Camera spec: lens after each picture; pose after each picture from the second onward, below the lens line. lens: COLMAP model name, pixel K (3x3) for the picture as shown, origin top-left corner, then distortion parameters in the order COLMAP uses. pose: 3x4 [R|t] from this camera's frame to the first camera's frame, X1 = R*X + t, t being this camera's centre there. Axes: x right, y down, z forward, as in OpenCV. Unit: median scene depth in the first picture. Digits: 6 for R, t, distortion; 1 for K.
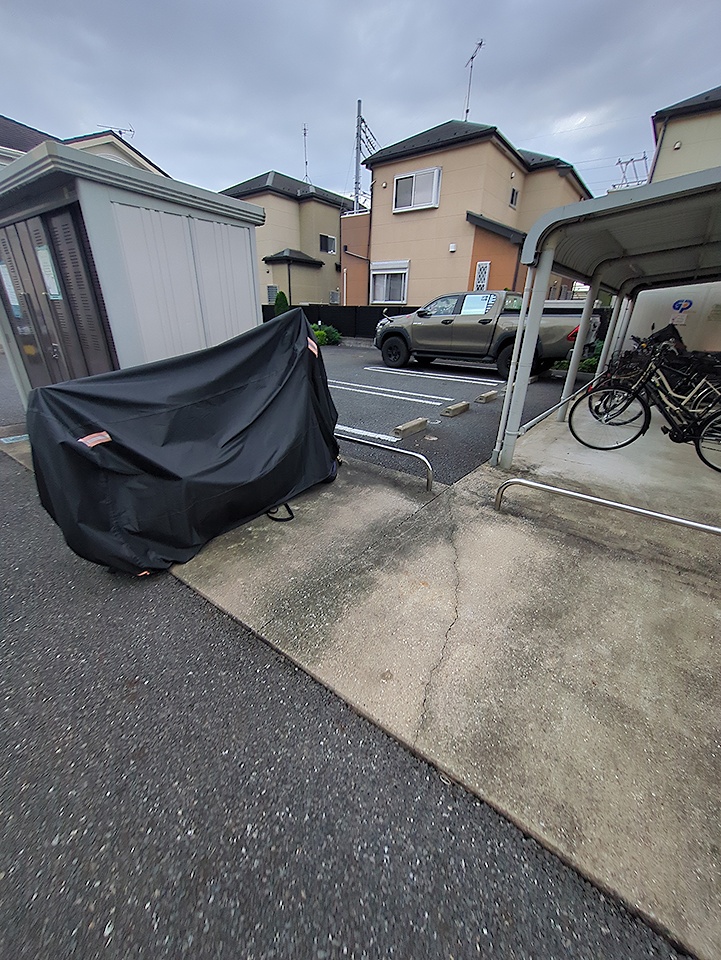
lens RADIAL K [[377.6, 0, 360.5], [0, 377.6, 480.0], [0, 0, 1]] dist [0.000289, -0.000093]
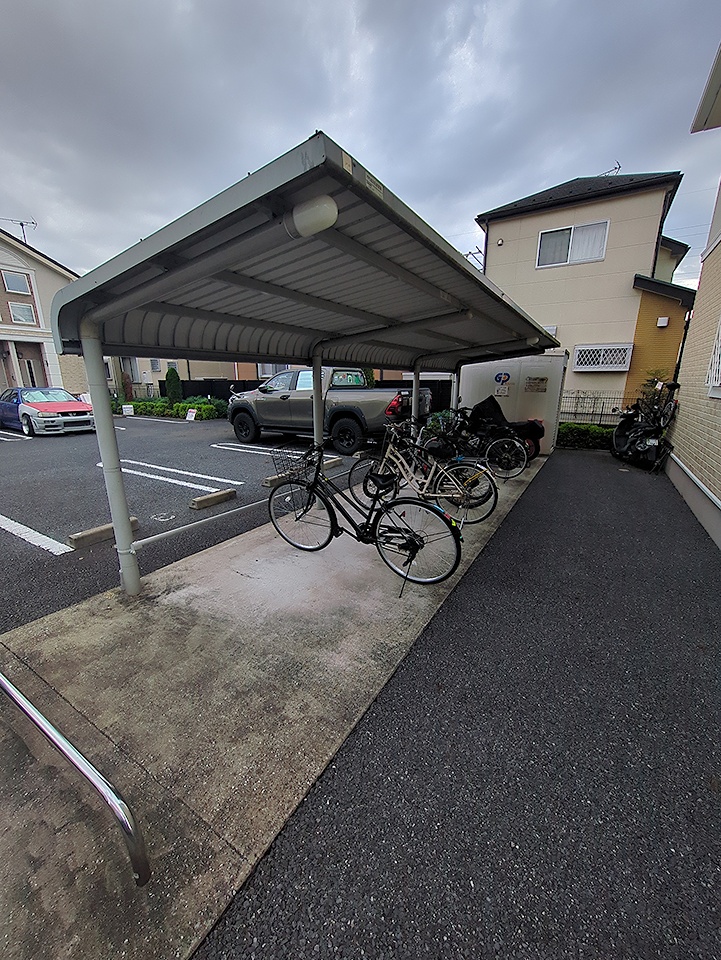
lens RADIAL K [[371.9, 0, 376.7], [0, 371.9, 476.4], [0, 0, 1]] dist [0.000331, 0.000123]
pose [[0.993637, -0.044906, 0.103287, 0.356589], [0.061169, 0.985199, -0.160128, -0.050847], [-0.094567, 0.165427, 0.981678, 0.071693]]
